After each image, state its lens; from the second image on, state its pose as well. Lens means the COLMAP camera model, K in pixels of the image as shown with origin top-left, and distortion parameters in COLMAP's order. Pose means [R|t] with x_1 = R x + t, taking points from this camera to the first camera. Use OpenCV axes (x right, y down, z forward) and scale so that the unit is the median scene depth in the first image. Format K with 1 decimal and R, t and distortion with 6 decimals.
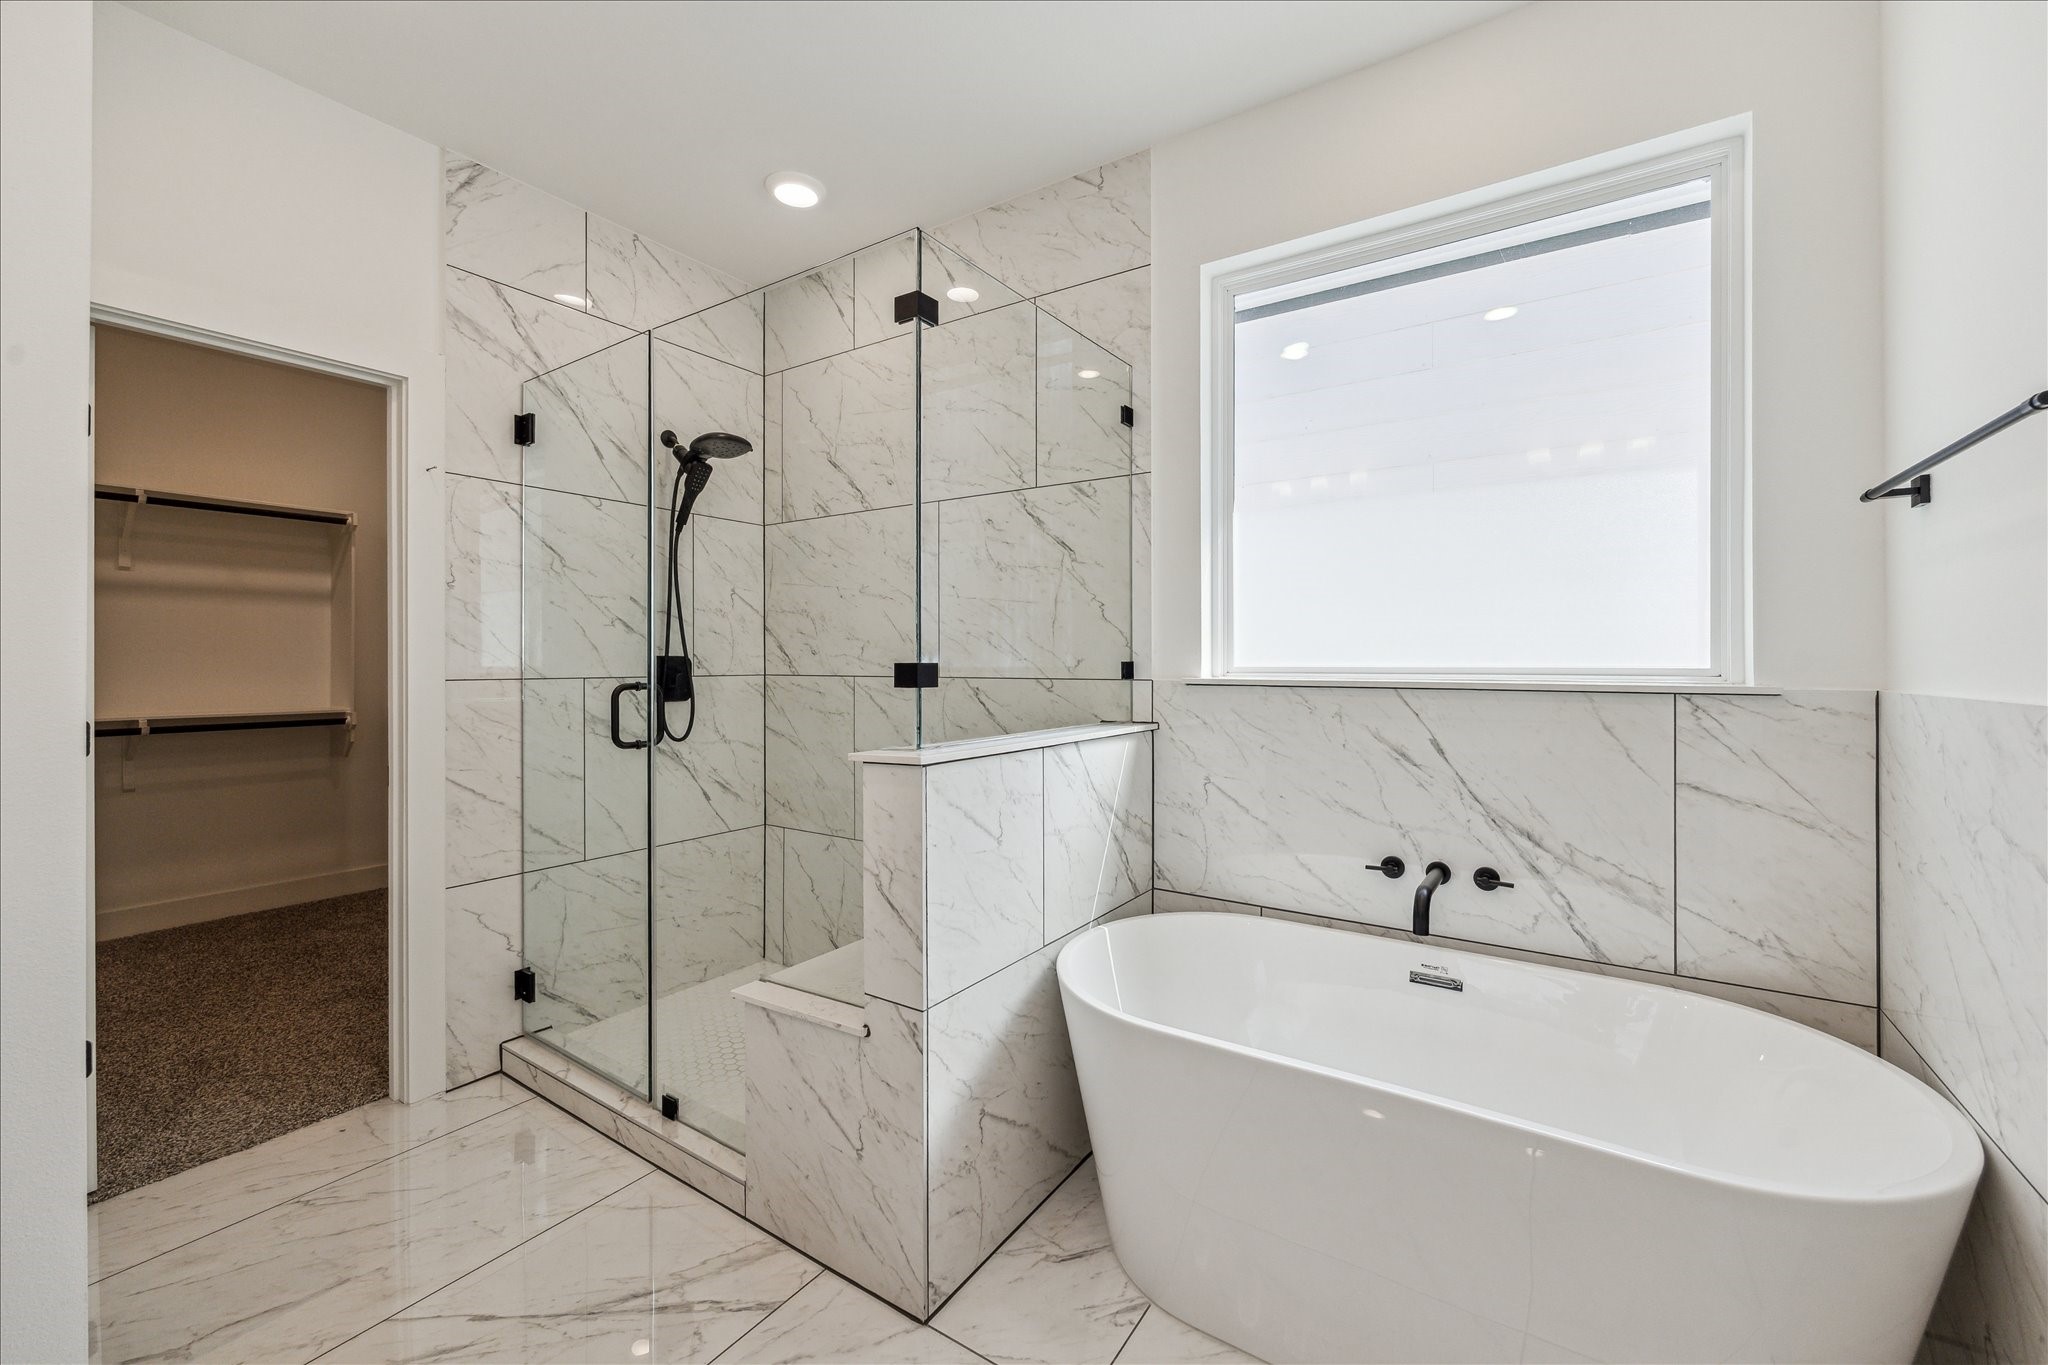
lens RADIAL K [[806.4, 0, 1020.2], [0, 806.4, 660.5], [0, 0, 1]] dist [-0.002012, 0.000288]
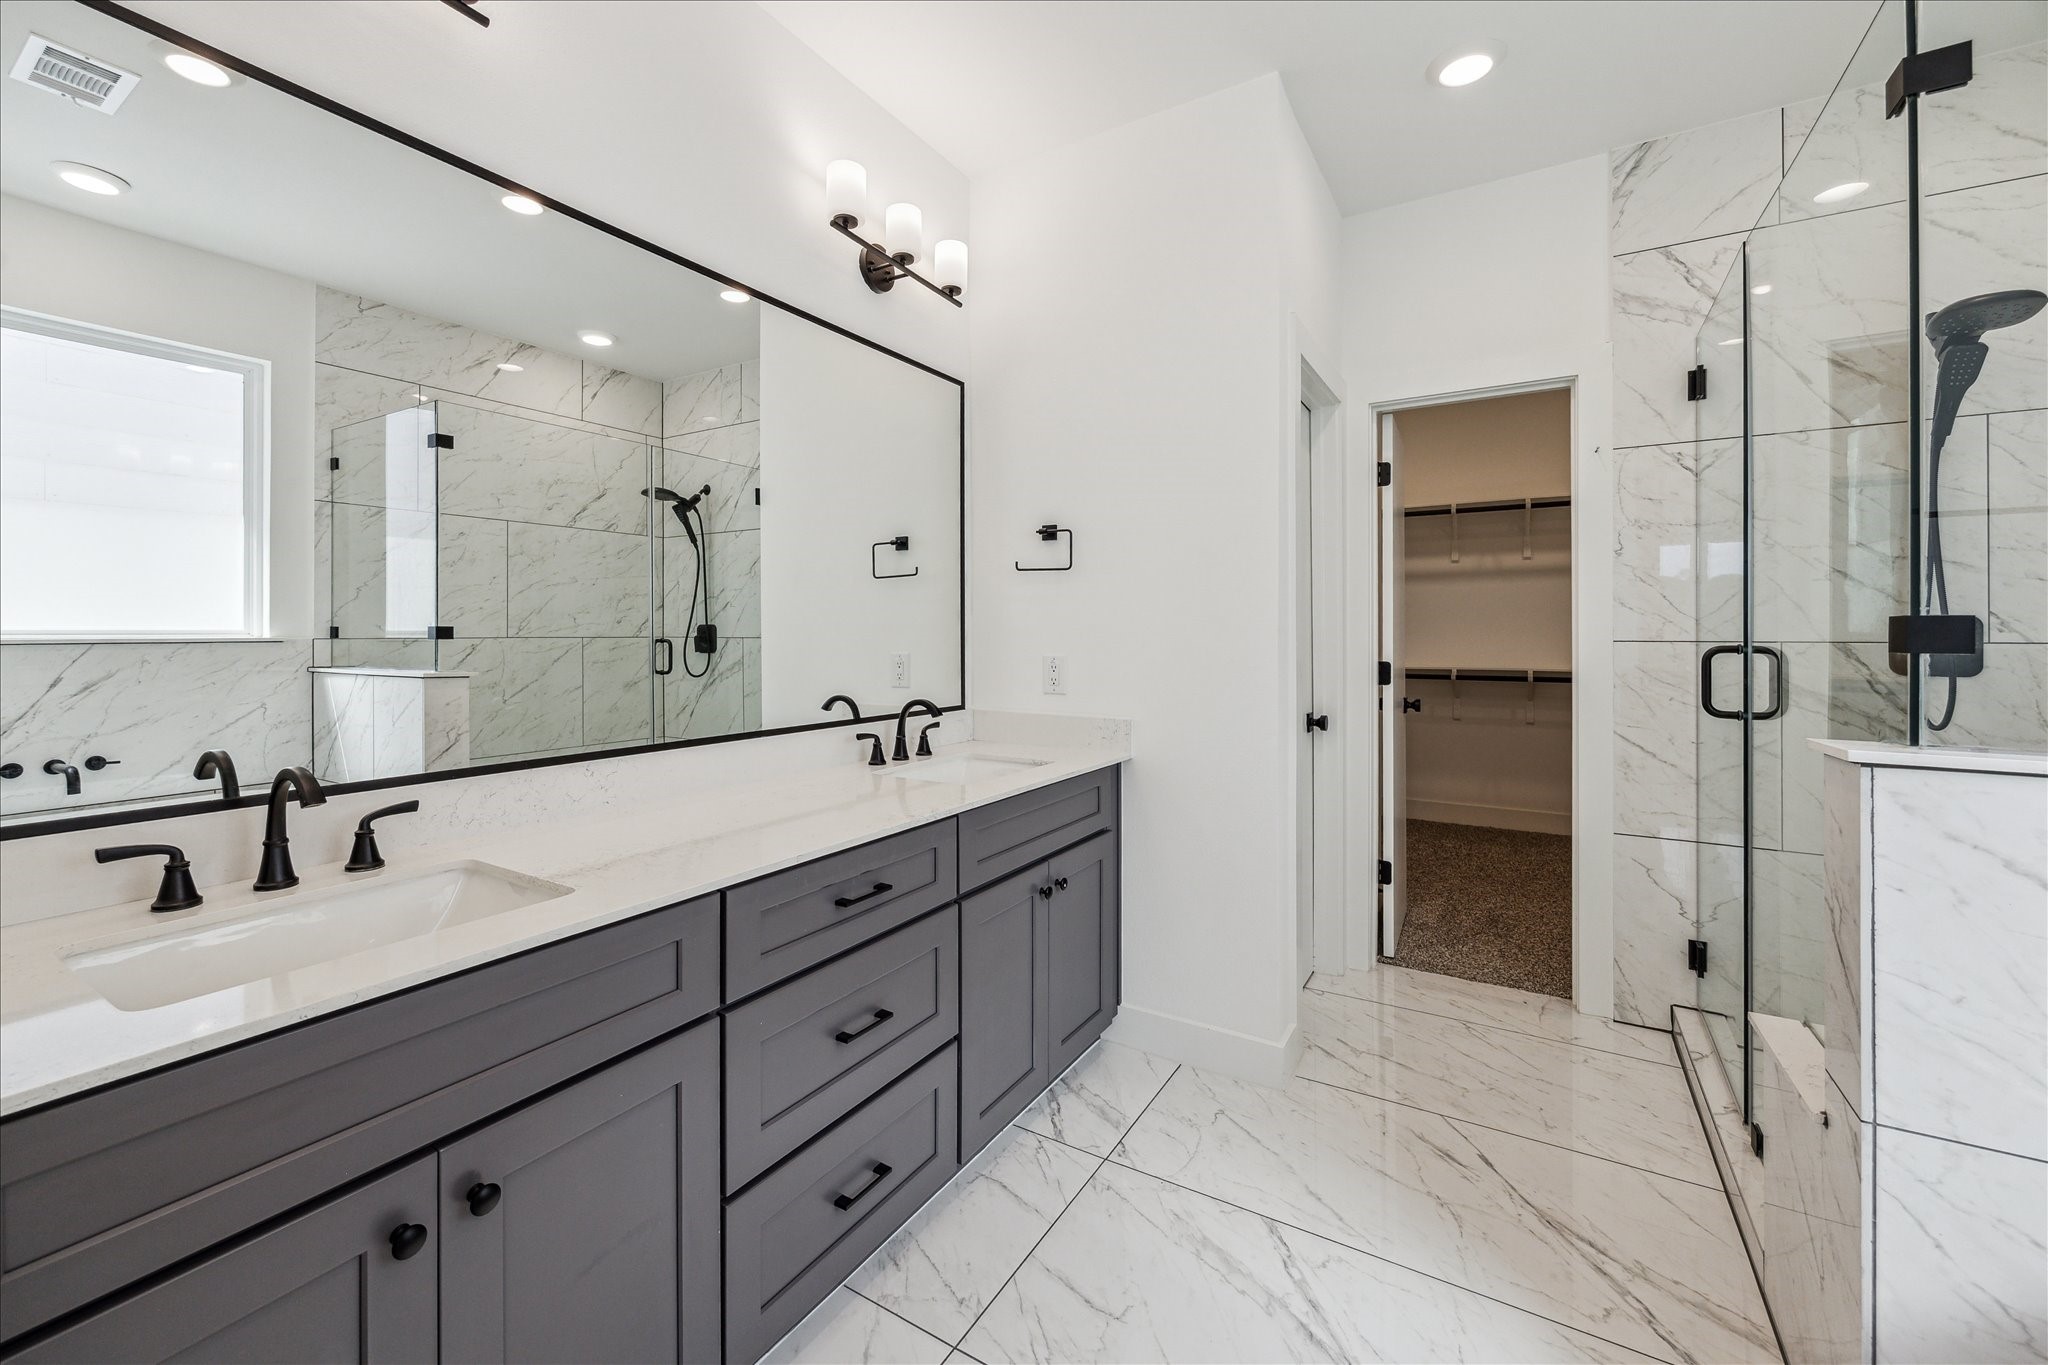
lens RADIAL K [[806.4, 0, 1036.6], [0, 806.4, 632.0], [0, 0, 1]] dist [-0.002012, 0.000288]
pose [[0.071759, 0.002803, -0.997418, 0.317759], [0.001033, 0.999995, 0.002884, 0.008711], [0.997421, -0.001238, 0.071756, 0.151556]]
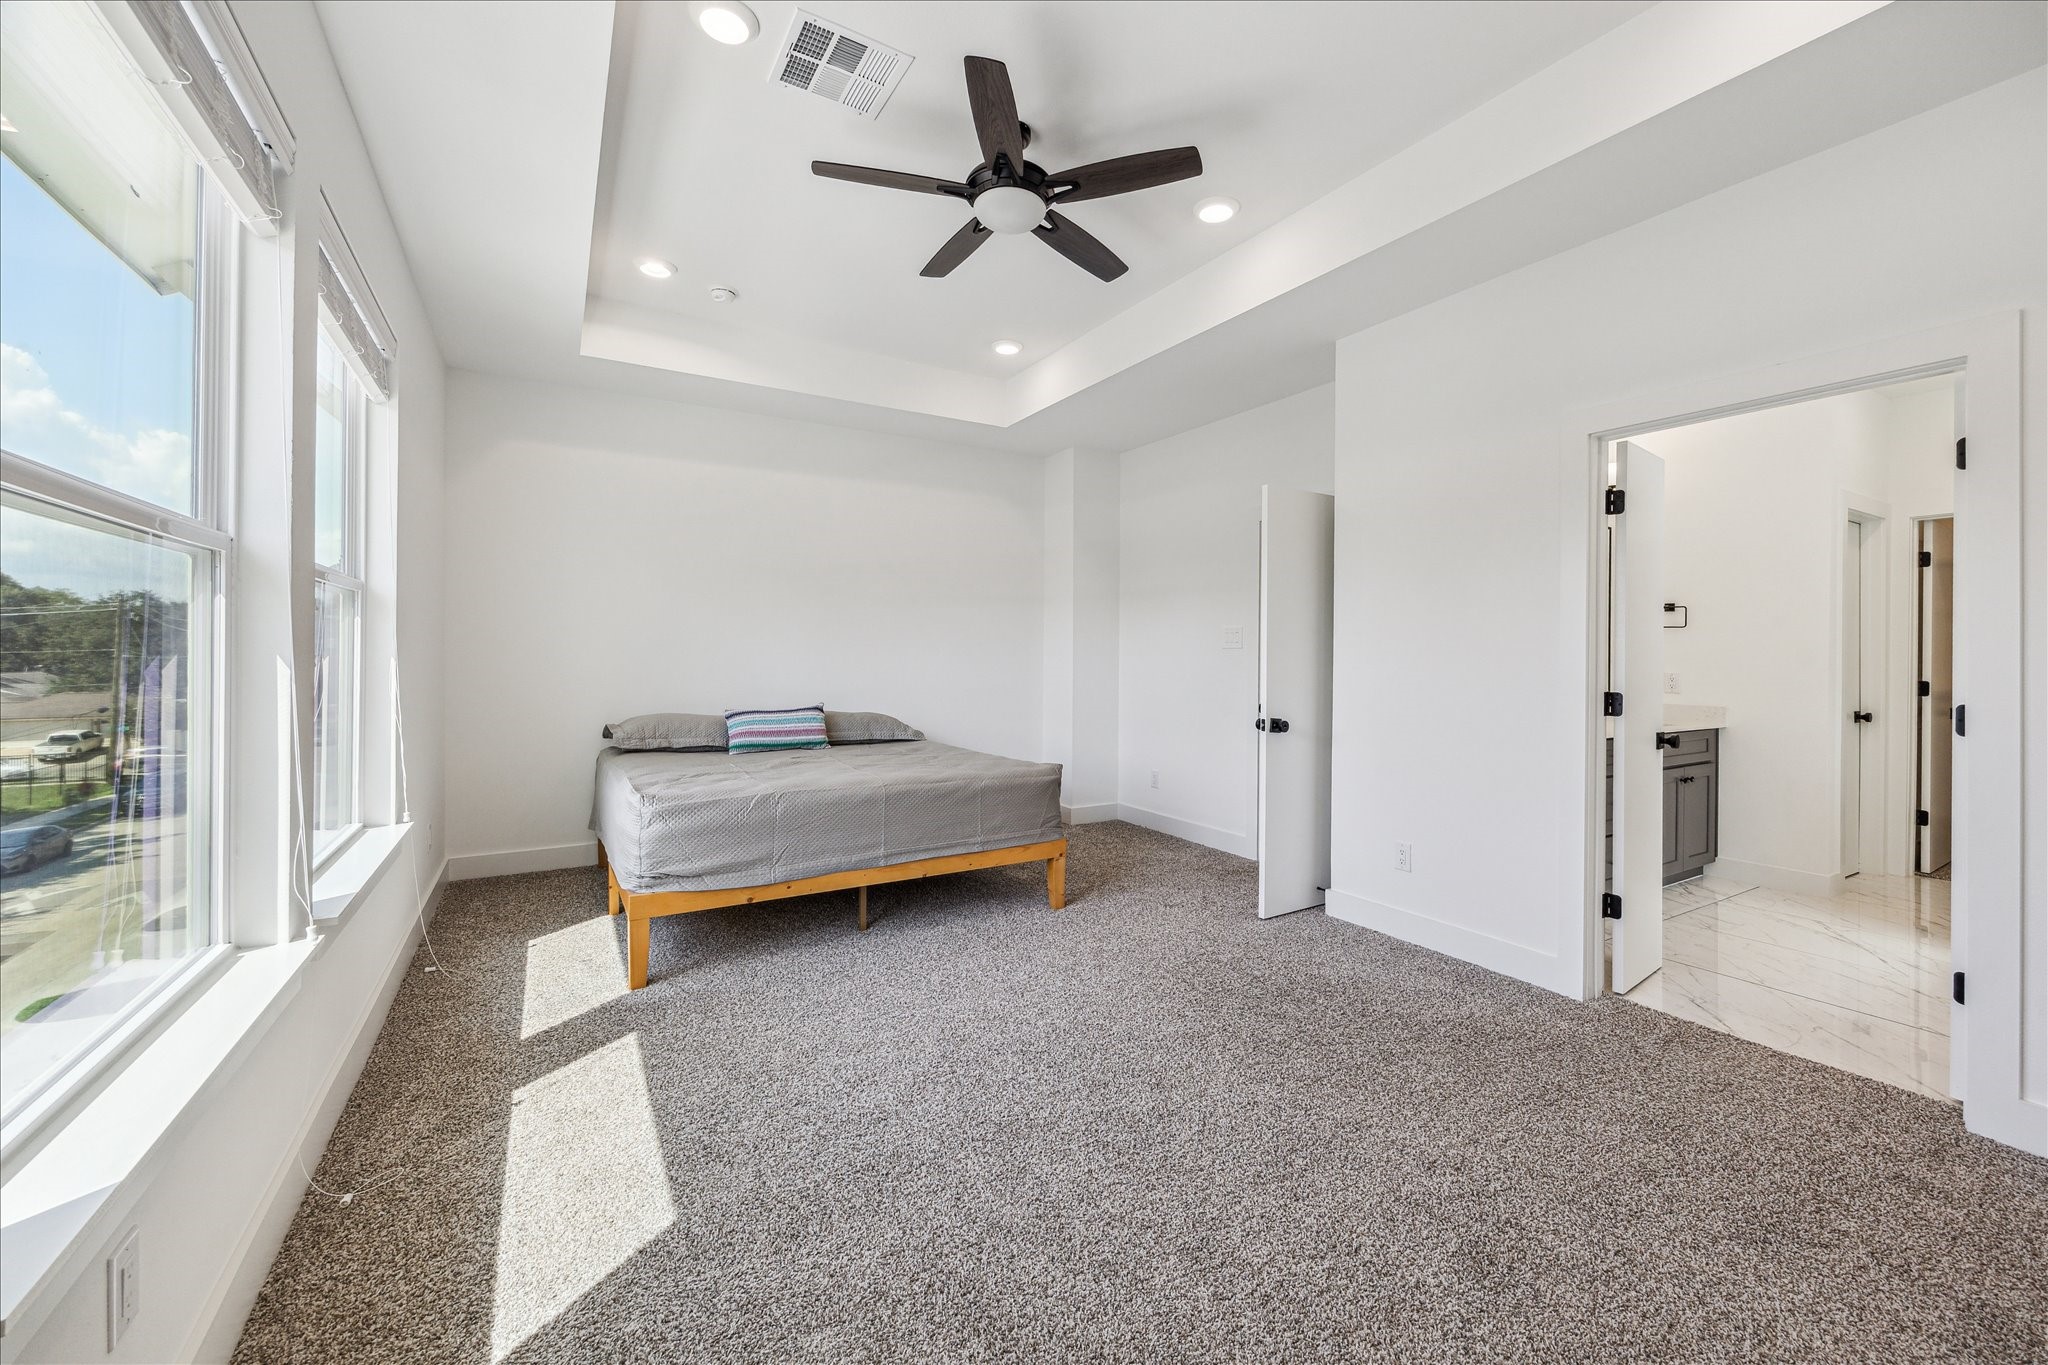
lens RADIAL K [[806.4, 0, 1027.9], [0, 806.4, 669.2], [0, 0, 1]] dist [-0.002012, 0.000288]
pose [[-0.406912, 0.000788, -0.913467, 1.904550], [-0.007920, 0.999959, 0.004390, 0.041768], [0.913433, 0.009021, -0.406889, -0.458992]]
